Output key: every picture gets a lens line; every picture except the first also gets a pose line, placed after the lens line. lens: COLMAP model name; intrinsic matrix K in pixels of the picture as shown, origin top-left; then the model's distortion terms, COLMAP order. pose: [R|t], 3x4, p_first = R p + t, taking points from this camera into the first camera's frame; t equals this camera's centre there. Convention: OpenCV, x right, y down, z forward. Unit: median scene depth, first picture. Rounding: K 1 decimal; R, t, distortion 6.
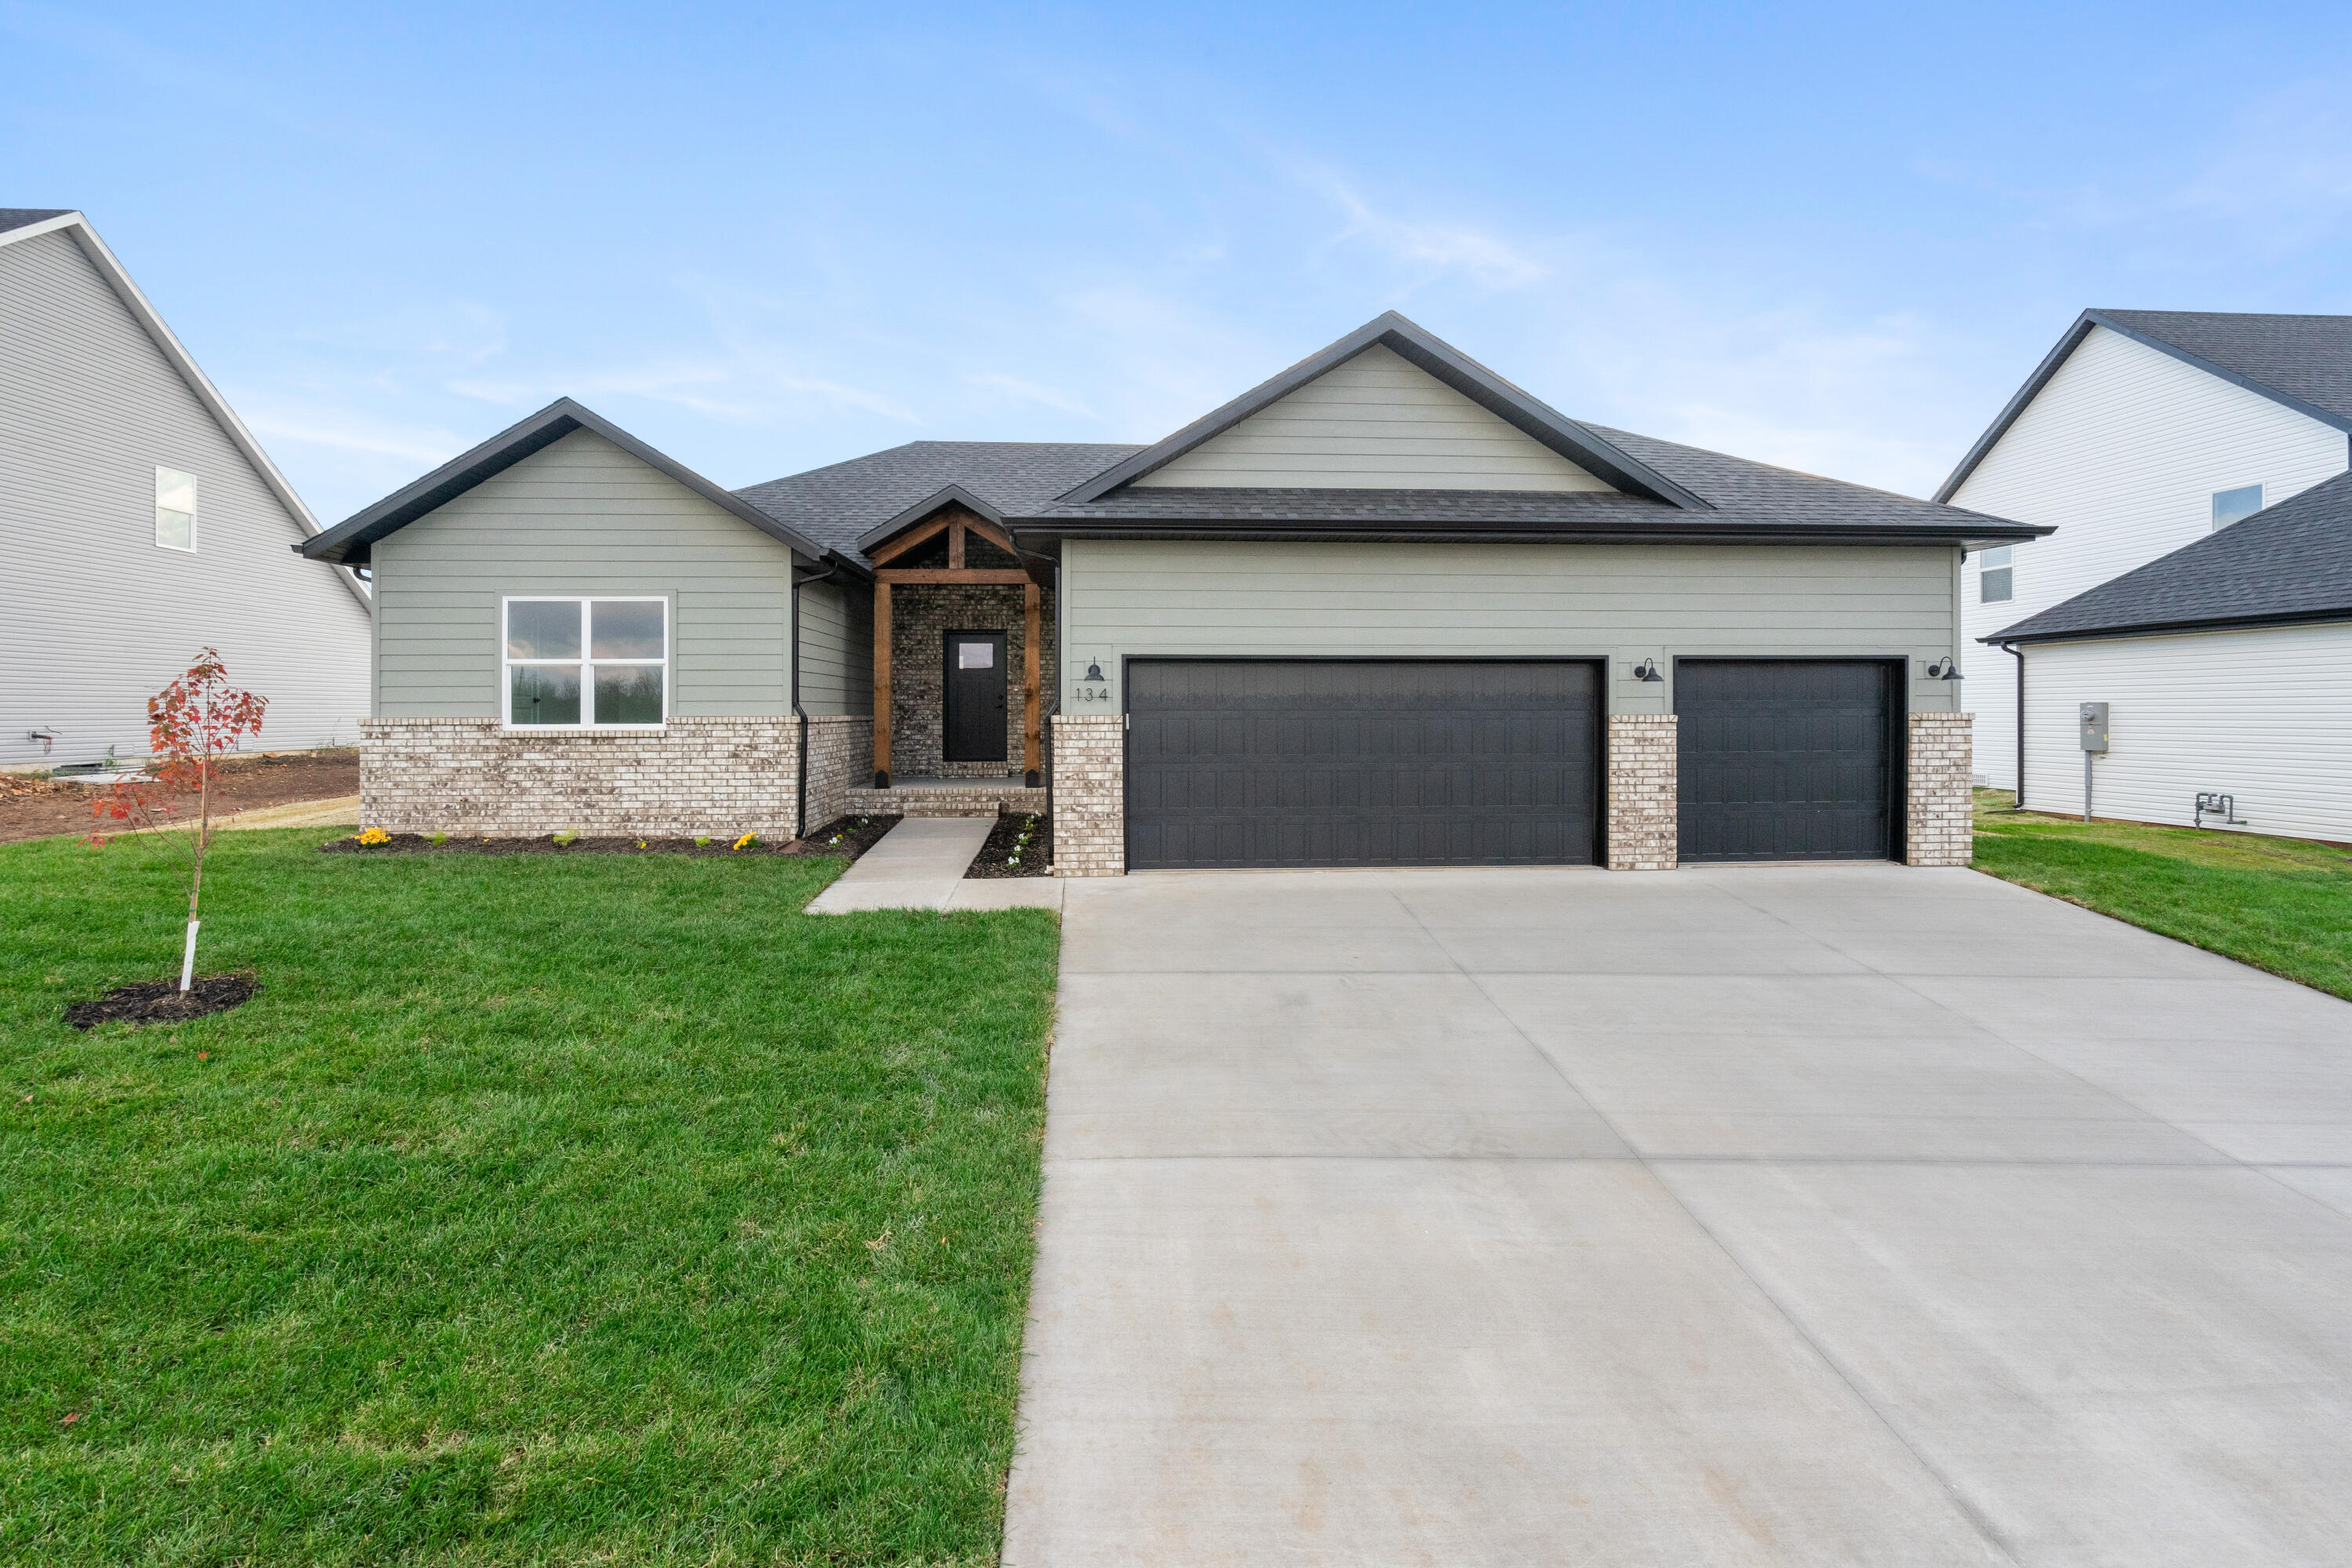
lens RADIAL K [[1113.7, 0, 1173.3], [0, 1113.7, 707.2], [0, 0, 1]] dist [0.000134, -0.000011]
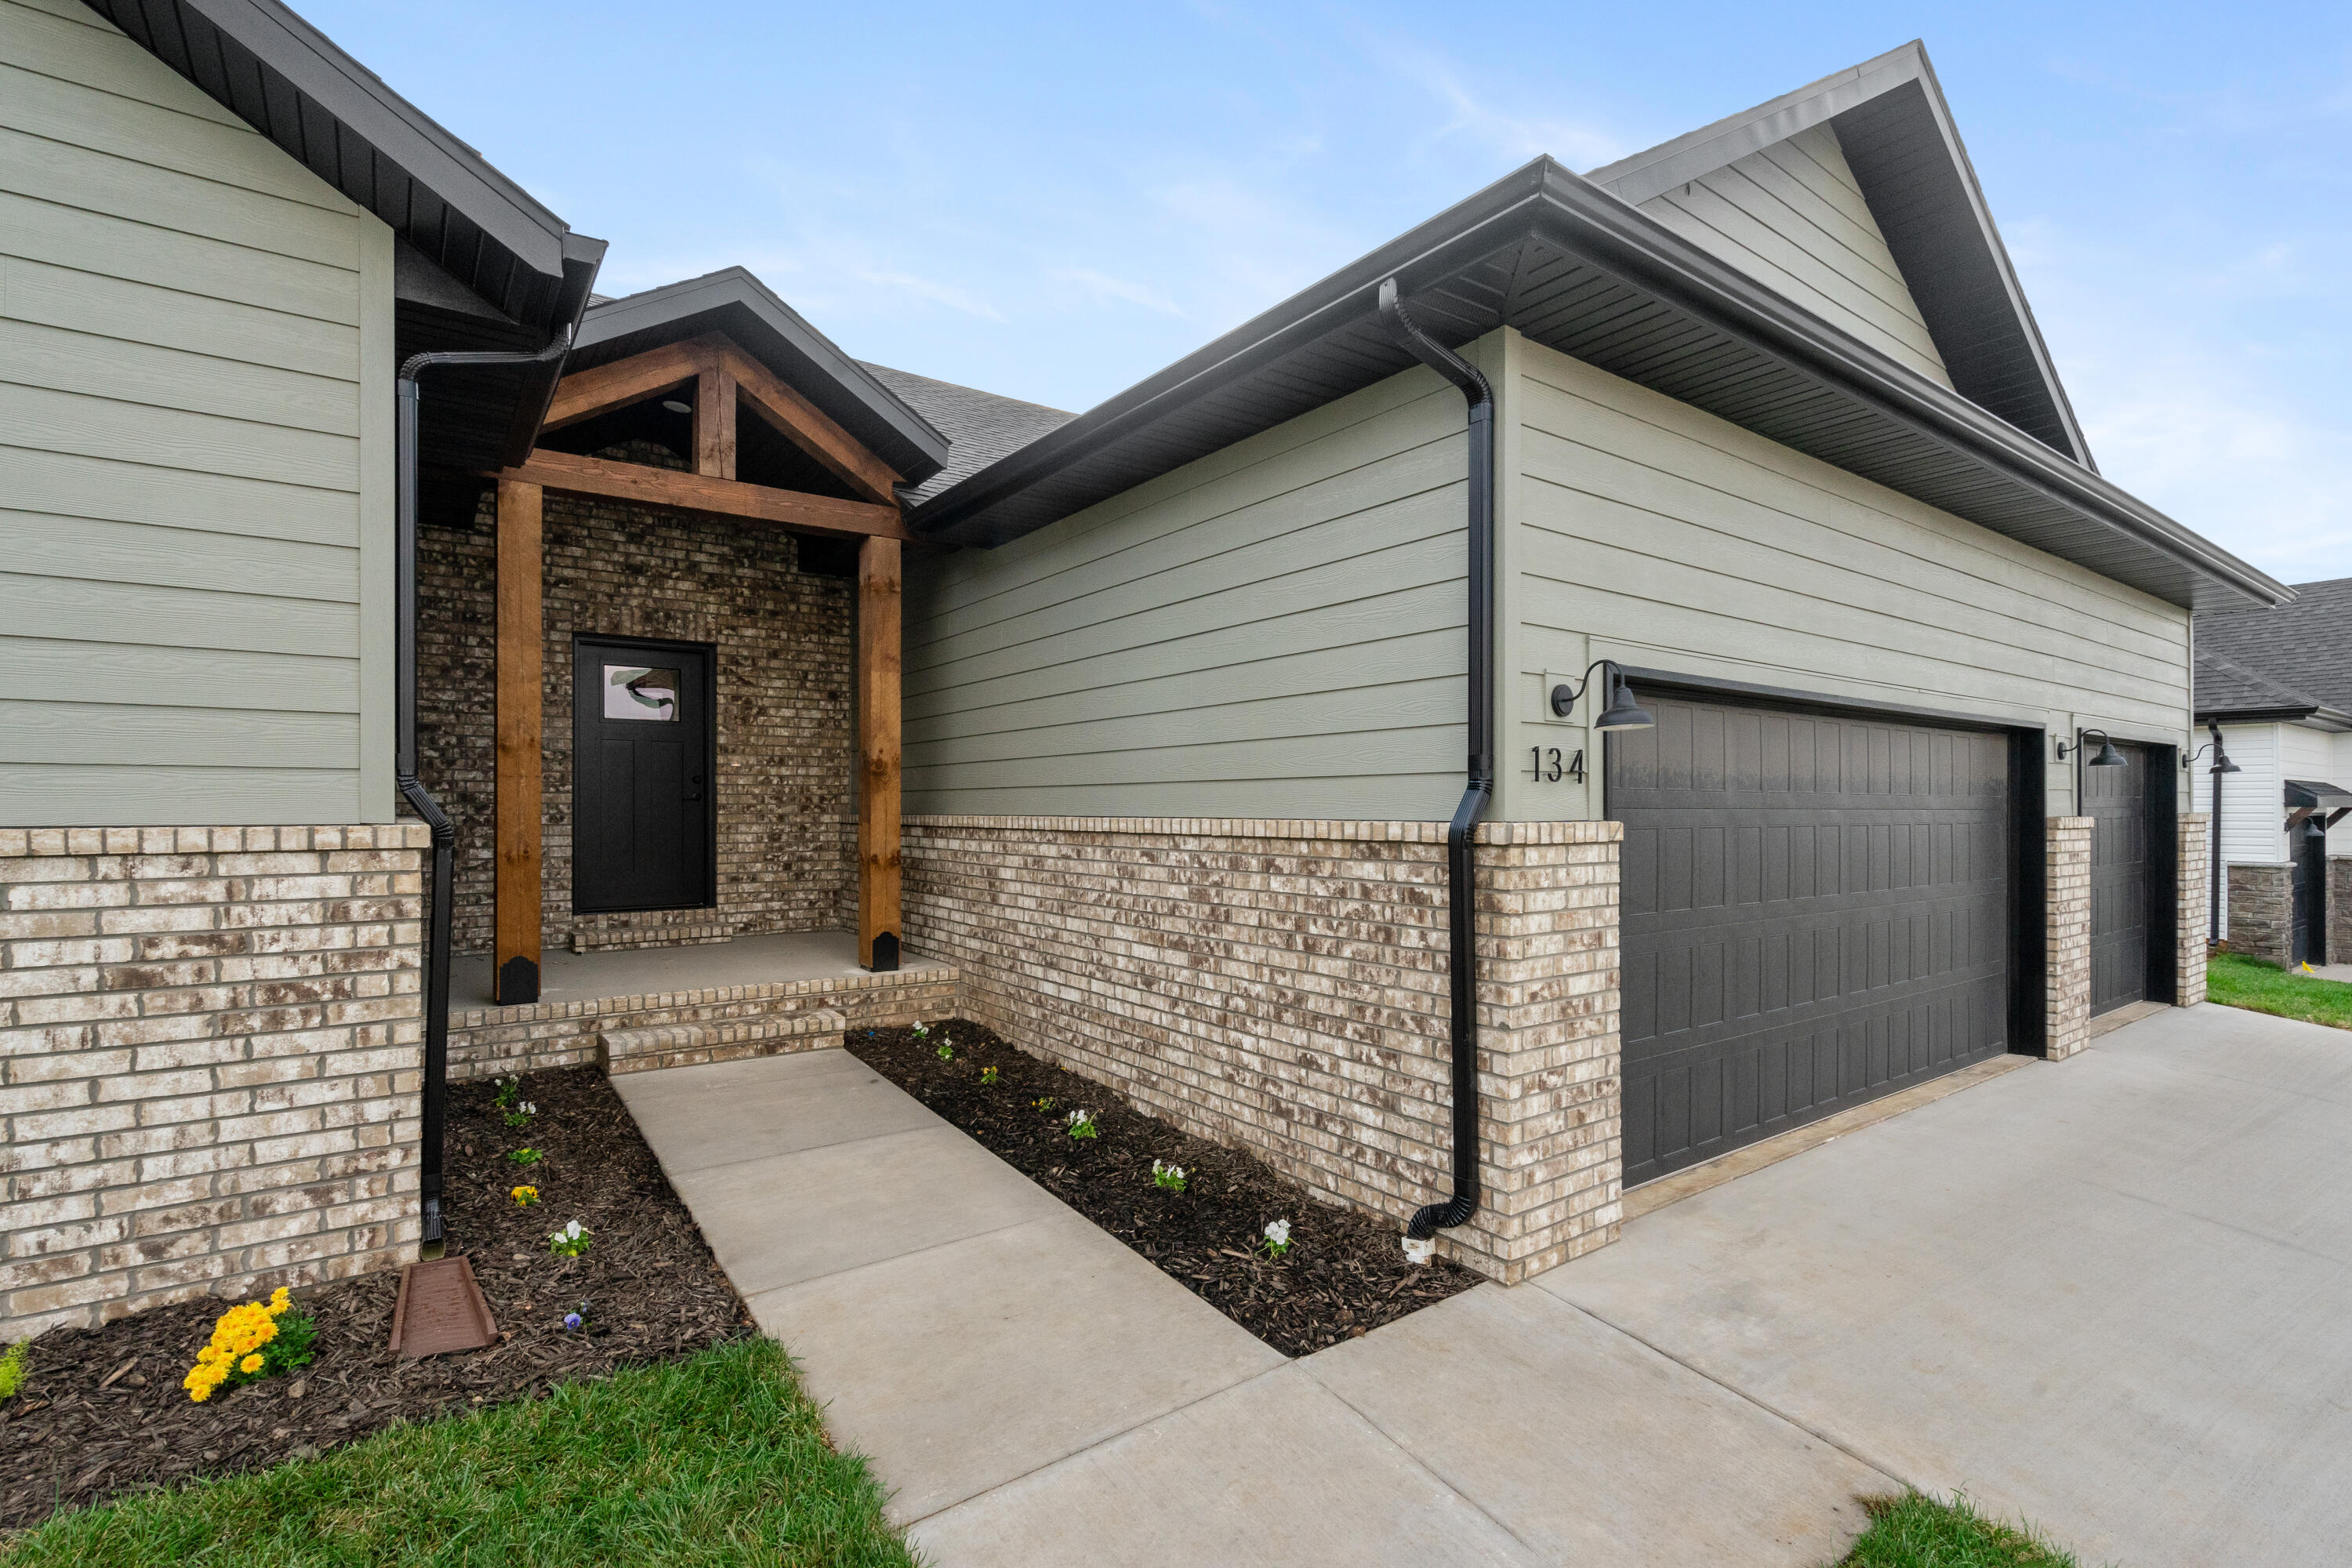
lens RADIAL K [[1101.9, 0, 1207.2], [0, 1101.9, 811.3], [0, 0, 1]] dist [-0.000357, -0.000090]
pose [[0.845693, 0.001562, 0.533667, -0.320466], [-0.004859, 0.999977, 0.004774, 0.002595], [-0.533647, -0.006631, 0.845681, 0.657763]]
